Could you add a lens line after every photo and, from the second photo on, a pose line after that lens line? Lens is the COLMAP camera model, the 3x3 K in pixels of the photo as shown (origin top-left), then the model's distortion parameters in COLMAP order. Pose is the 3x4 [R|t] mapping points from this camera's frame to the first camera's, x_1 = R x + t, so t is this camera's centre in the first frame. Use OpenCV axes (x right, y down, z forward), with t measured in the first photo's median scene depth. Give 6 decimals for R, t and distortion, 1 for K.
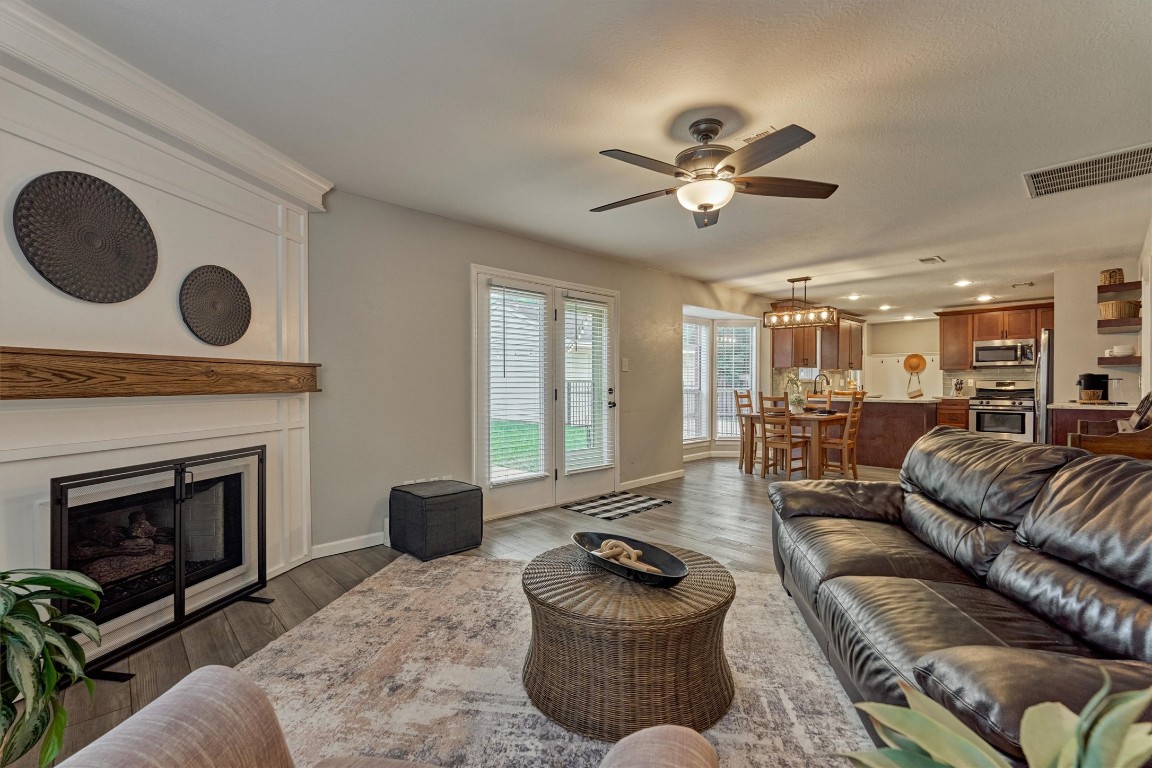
lens RADIAL K [[518.1, 0, 567.3], [0, 518.1, 386.2], [0, 0, 1]] dist [0.011500, 0.000062]
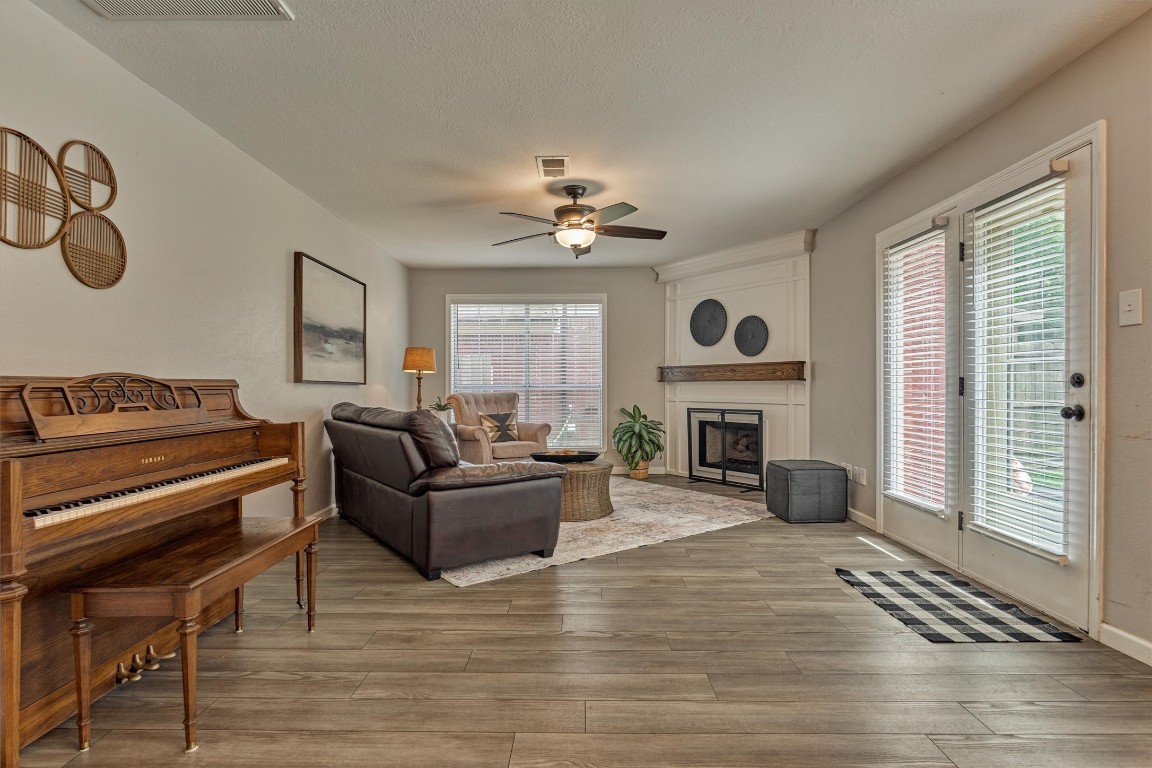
lens RADIAL K [[541.7, 0, 562.9], [0, 541.7, 386.5], [0, 0, 1]] dist [-0.012603, 0.000337]
pose [[-0.703235, 0.003592, -0.710949, 1.061066], [-0.000974, 0.999981, 0.006016, 0.019132], [0.710957, 0.004923, -0.703218, 1.596047]]
